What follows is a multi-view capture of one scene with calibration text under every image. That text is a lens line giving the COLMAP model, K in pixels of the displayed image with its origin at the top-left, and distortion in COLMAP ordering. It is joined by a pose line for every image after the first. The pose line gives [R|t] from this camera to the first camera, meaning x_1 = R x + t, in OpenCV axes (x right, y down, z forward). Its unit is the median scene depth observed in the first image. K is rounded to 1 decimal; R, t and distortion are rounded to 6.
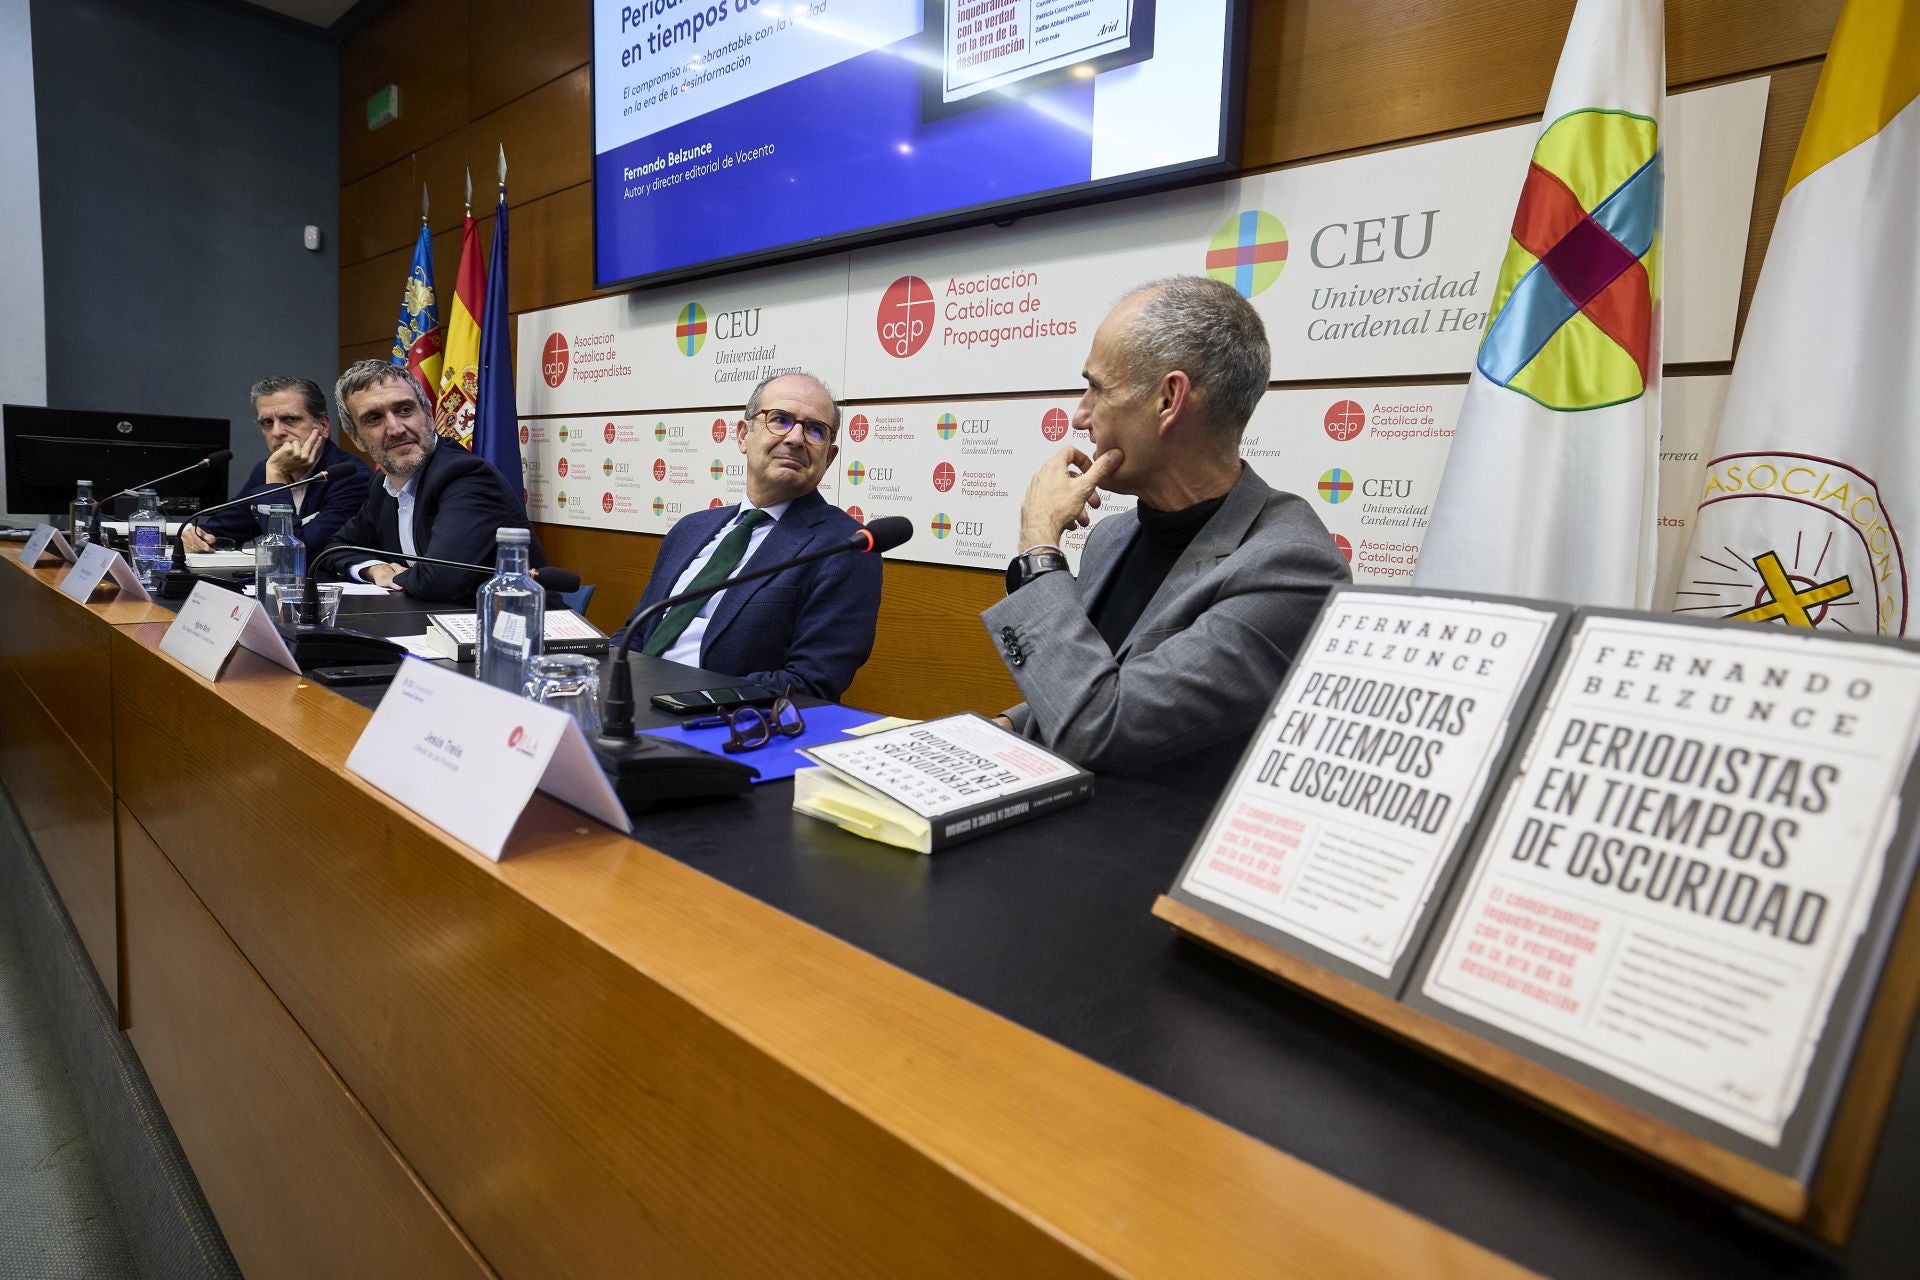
lens RADIAL K [[988.2, 0, 906.4], [0, 988.2, 600.6], [0, 0, 1]] dist [-0.040898, 0.028634]
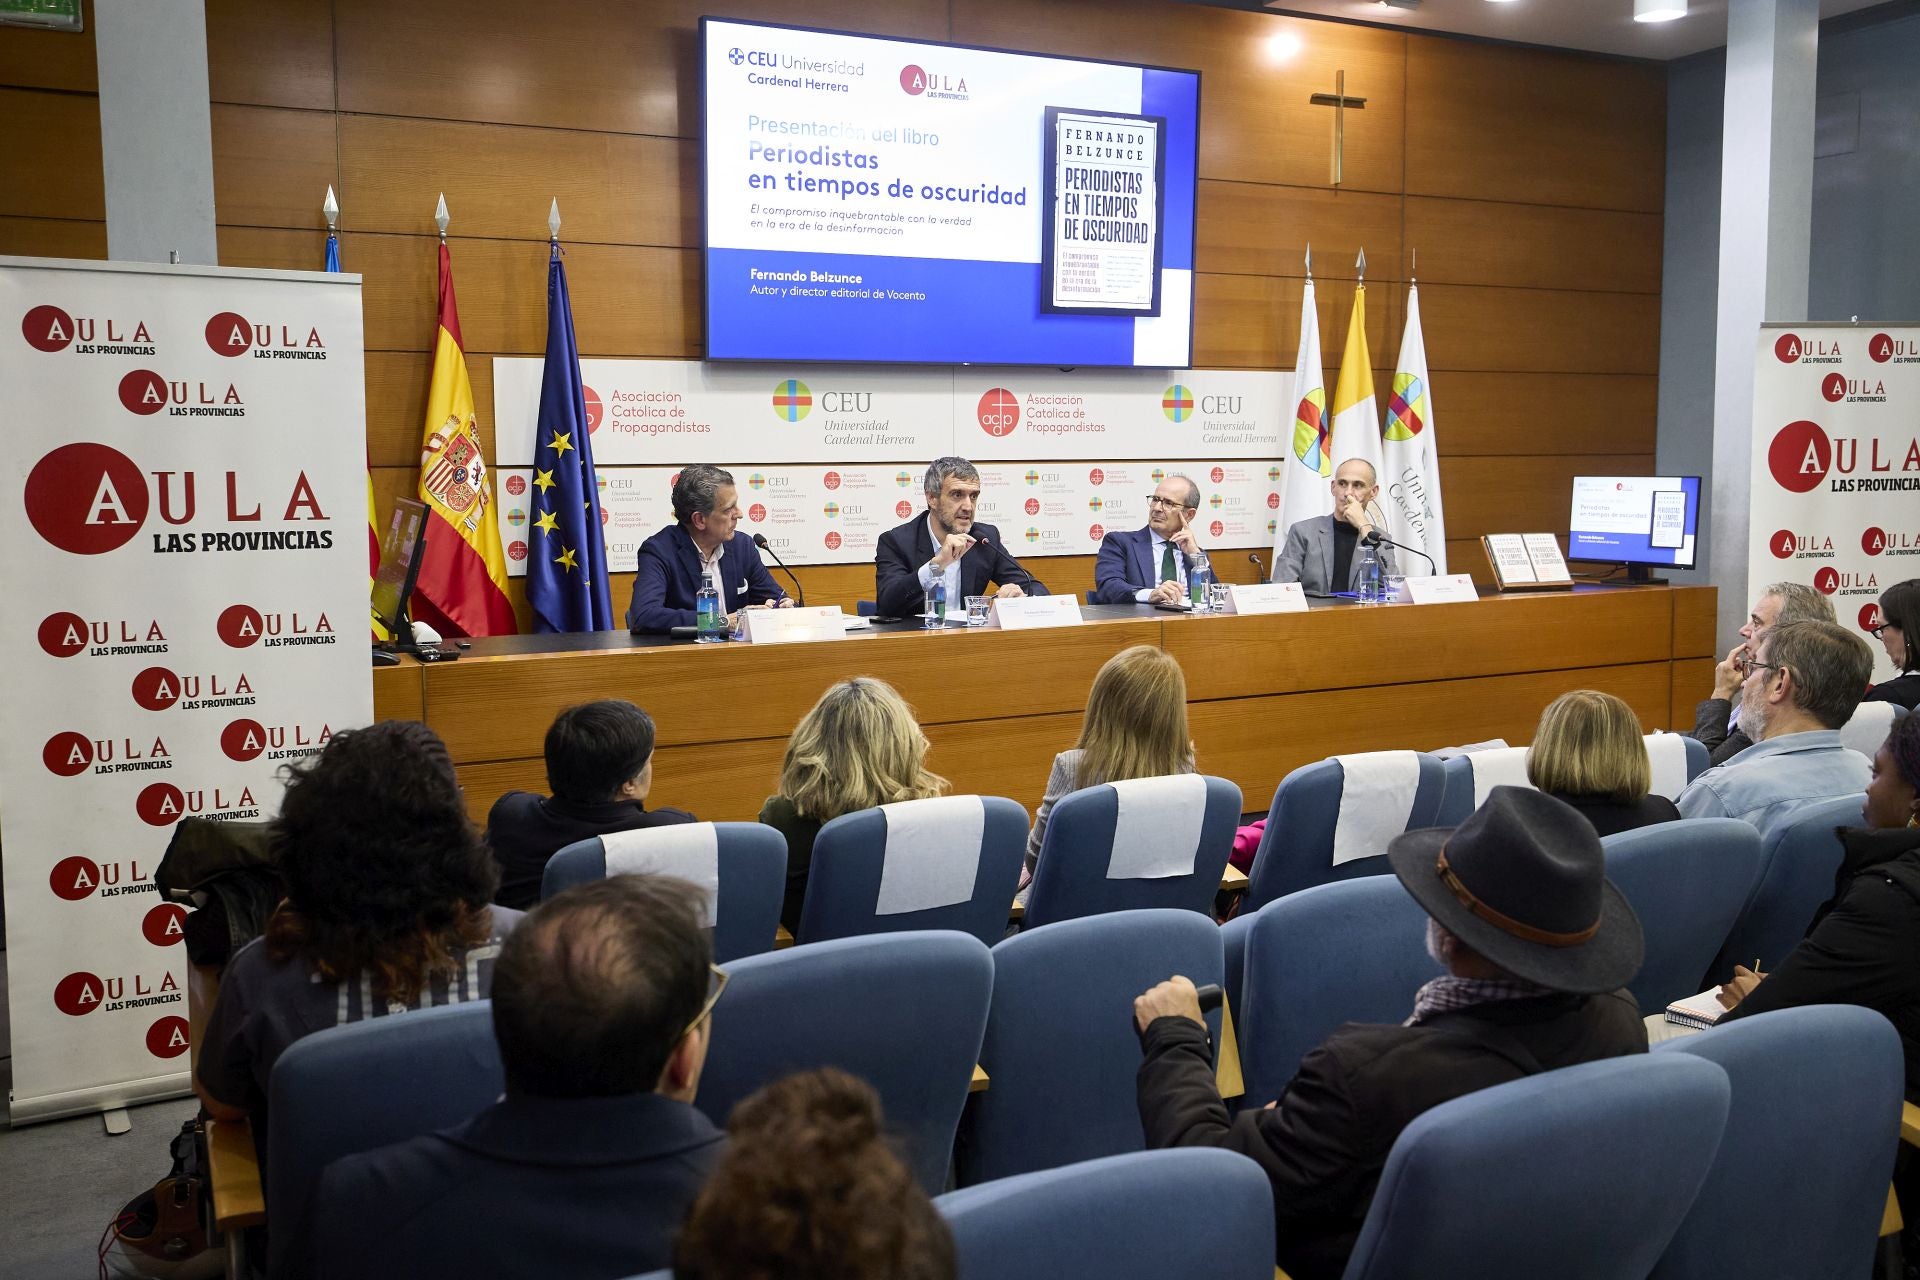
lens RADIAL K [[1712.7, 0, 962.8], [0, 1712.7, 596.3], [0, 0, 1]] dist [-0.000844, -0.001825]
pose [[0.363214, -0.133541, 0.922086, -3.134519], [0.116602, 0.988409, 0.097217, -0.308583], [-0.924381, 0.072206, 0.374575, -0.006371]]
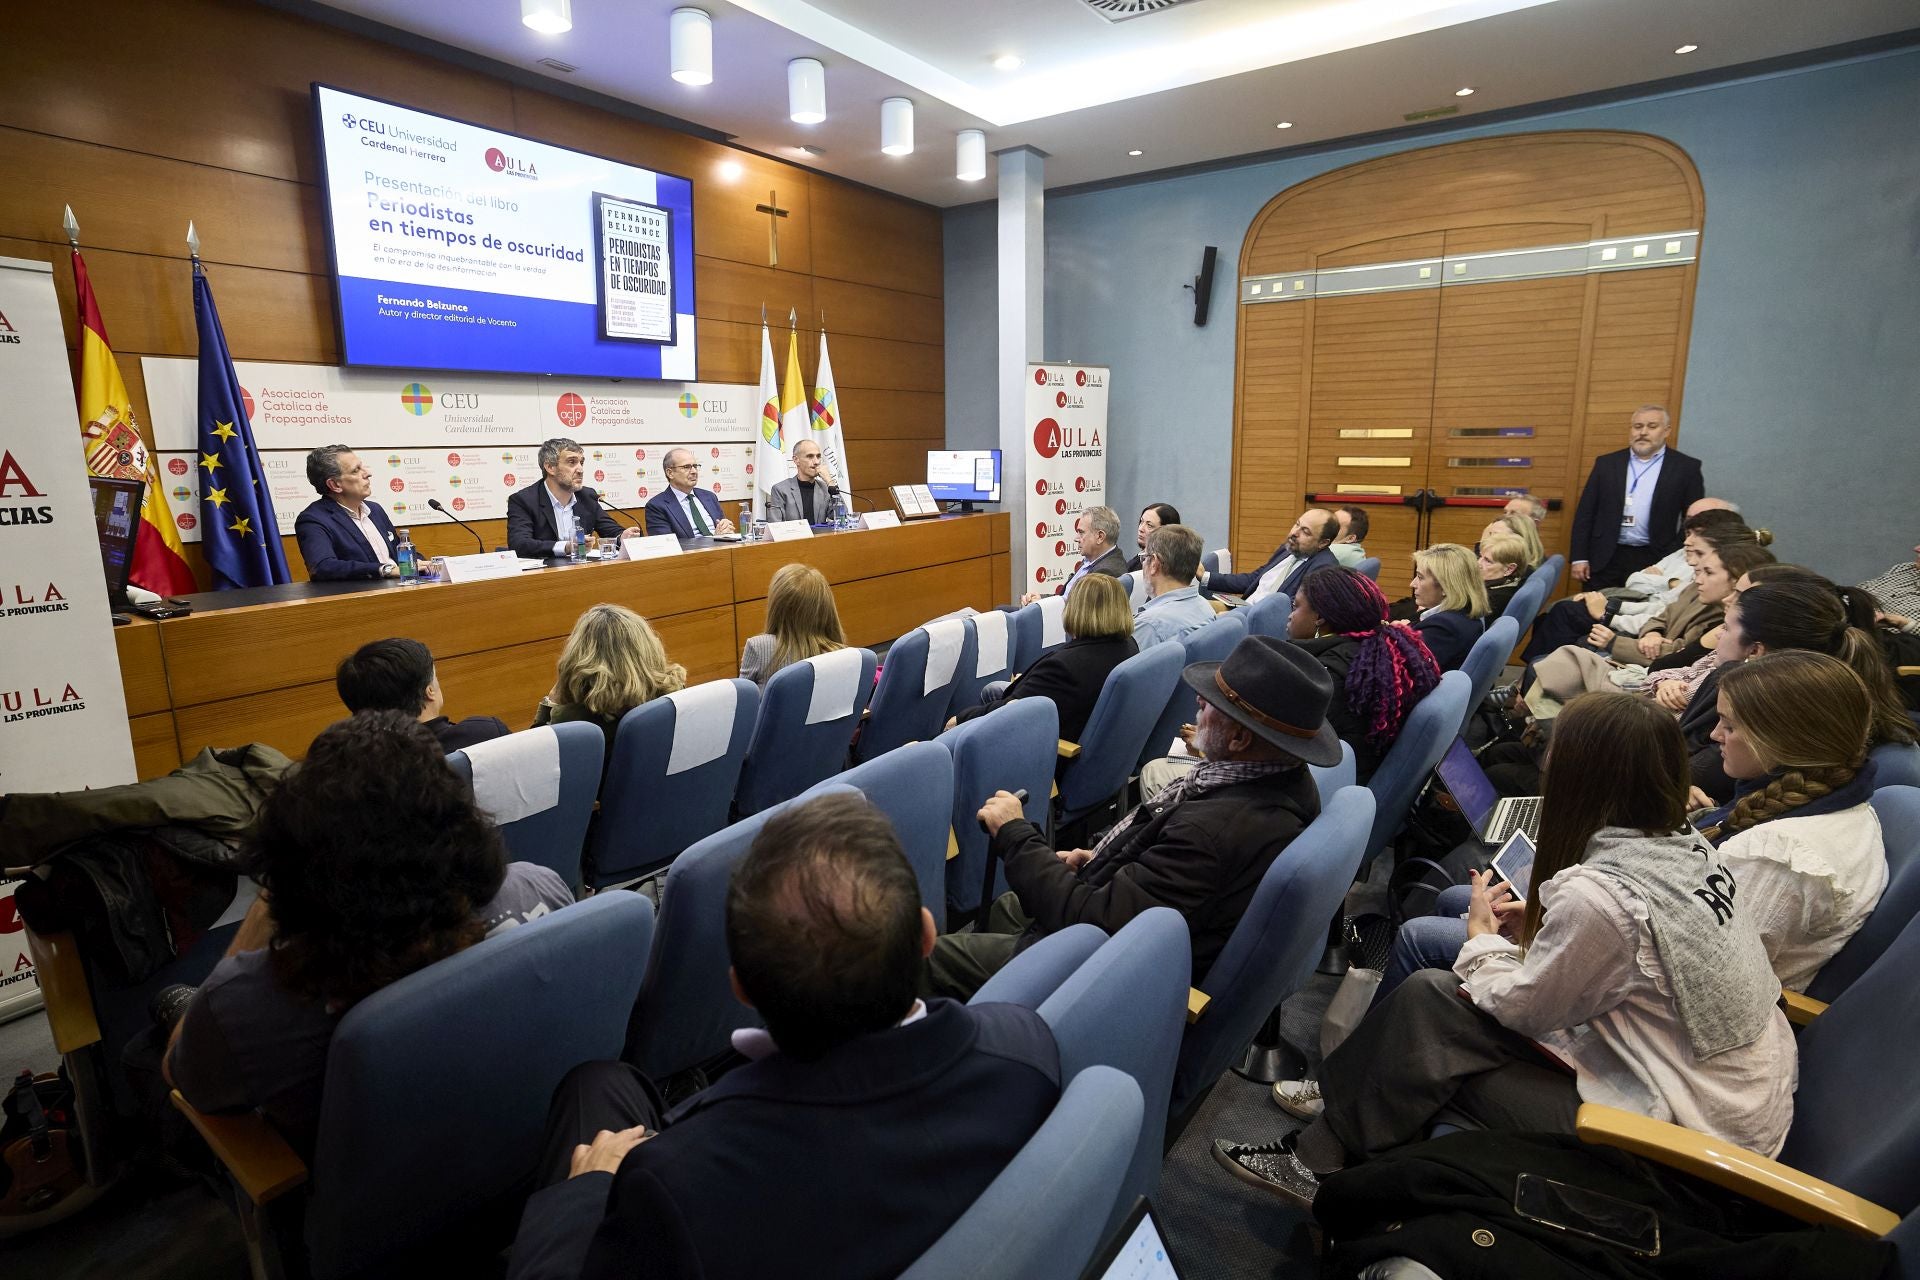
lens RADIAL K [[1001.7, 0, 959.6], [0, 1001.7, 622.5], [0, 0, 1]] dist [-0.027424, 0.024902]
pose [[-0.133242, -0.230150, 0.963990, -2.944158], [0.101313, 0.964405, 0.244252, -0.328107], [-0.985892, 0.130209, -0.105182, 0.454662]]
